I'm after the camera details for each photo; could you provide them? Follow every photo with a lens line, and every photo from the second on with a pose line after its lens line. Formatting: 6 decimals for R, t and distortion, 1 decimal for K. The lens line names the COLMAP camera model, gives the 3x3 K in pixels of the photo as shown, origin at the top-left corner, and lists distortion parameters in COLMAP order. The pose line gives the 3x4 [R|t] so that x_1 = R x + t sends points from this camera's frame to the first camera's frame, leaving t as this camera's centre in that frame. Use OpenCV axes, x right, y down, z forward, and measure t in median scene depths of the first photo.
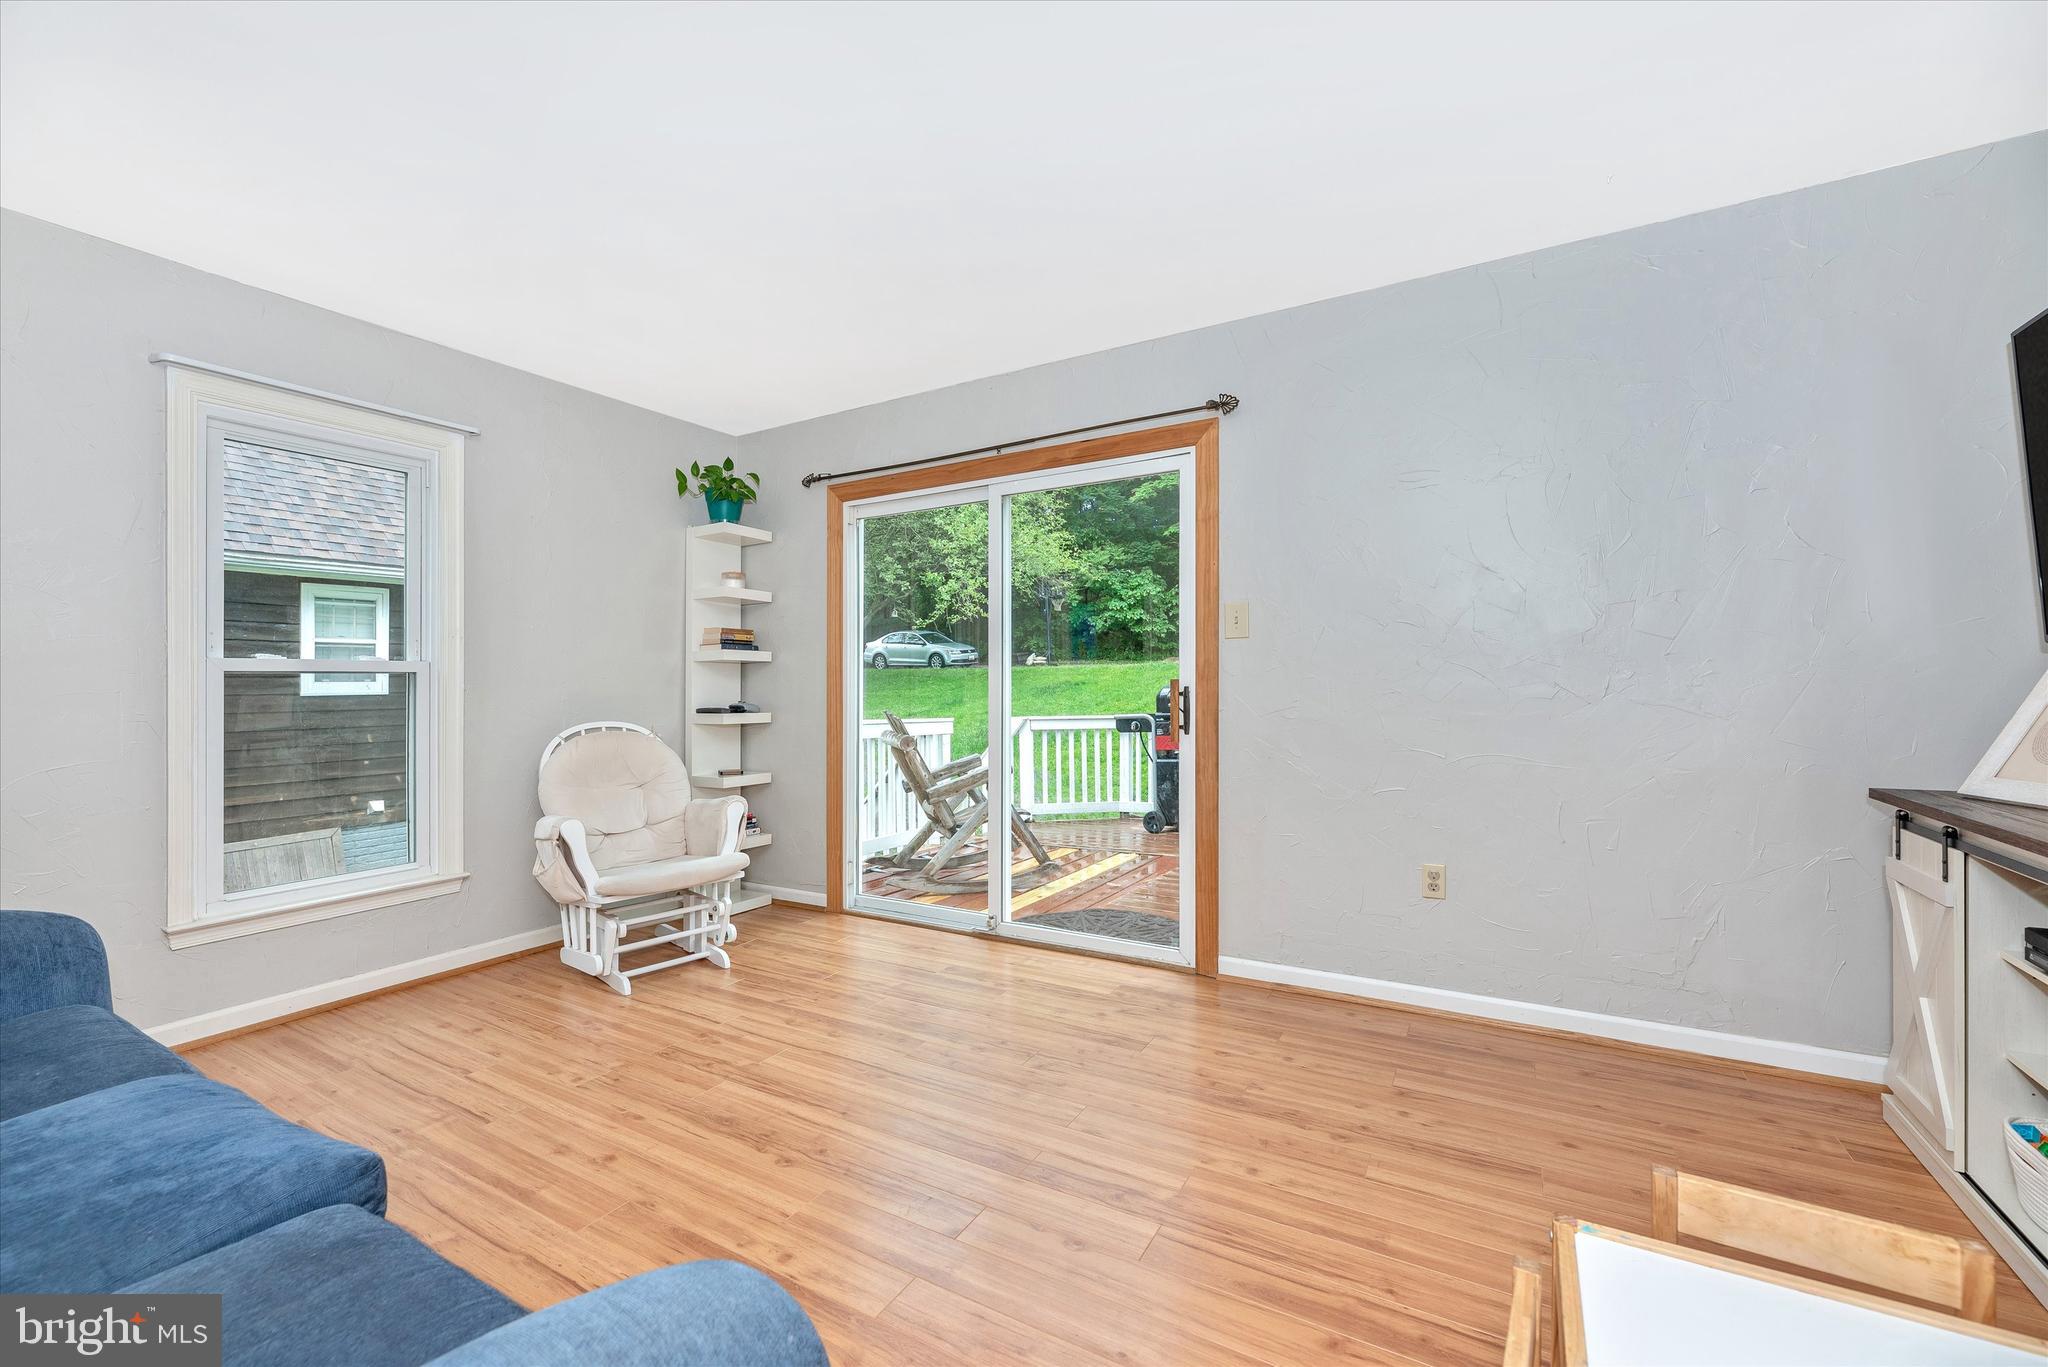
lens RADIAL K [[840.7, 0, 1034.0], [0, 840.7, 687.3], [0, 0, 1]] dist [-0.003363, 0.000097]
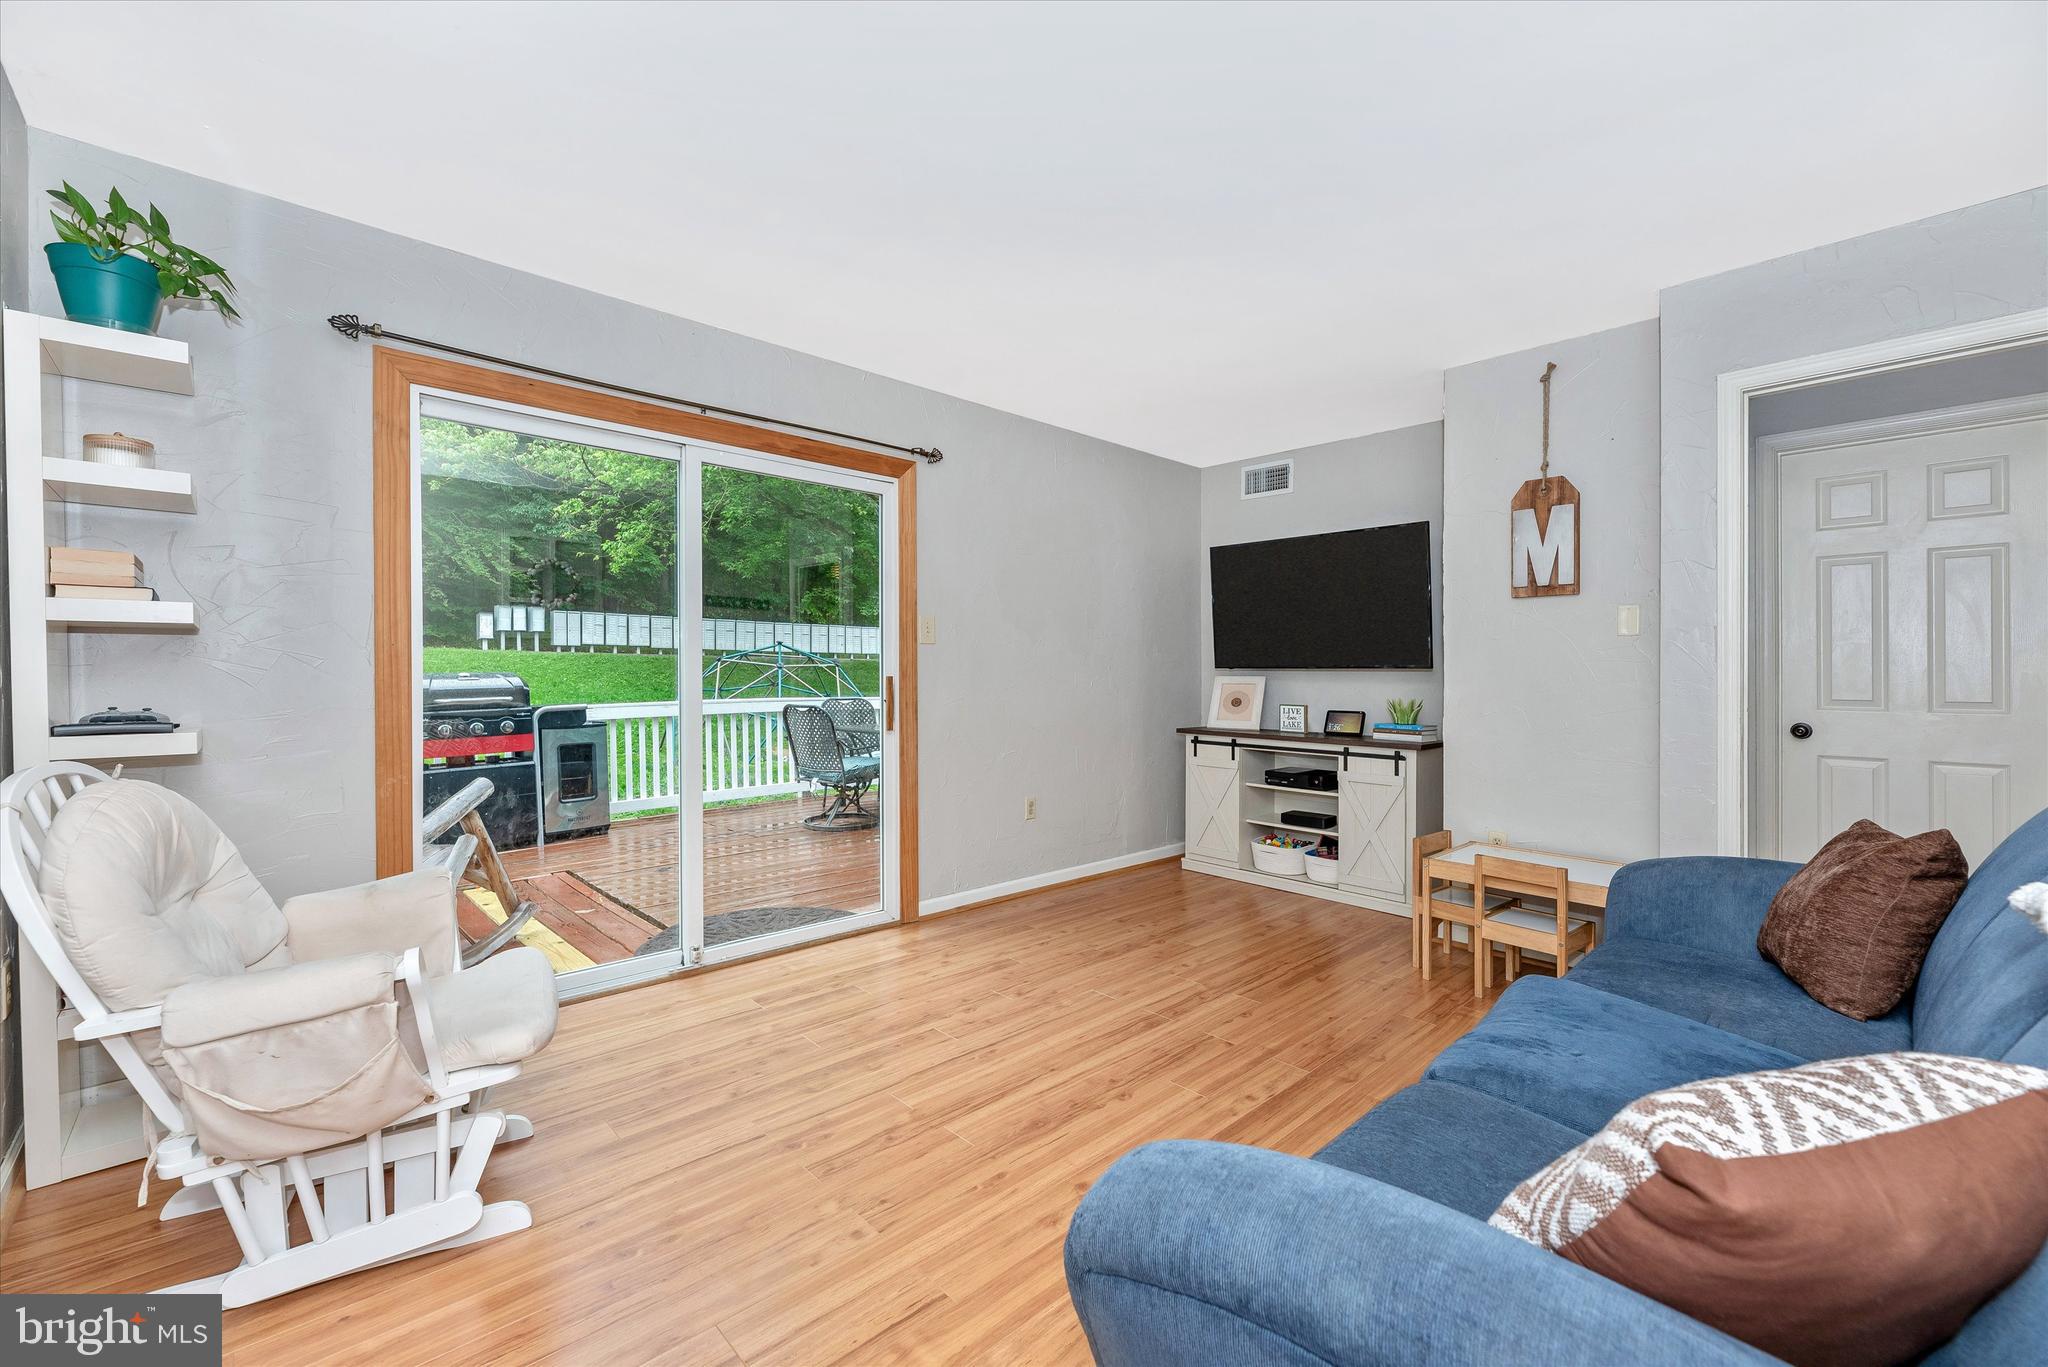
lens RADIAL K [[831.7, 0, 1024.0], [0, 831.7, 683.5], [0, 0, 1]] dist [0.001724, 0.000418]
pose [[0.289501, -0.000623, 0.957177, -0.978078], [-0.006700, 0.999974, 0.002677, -0.004405], [-0.957154, -0.007188, 0.289490, 0.547731]]
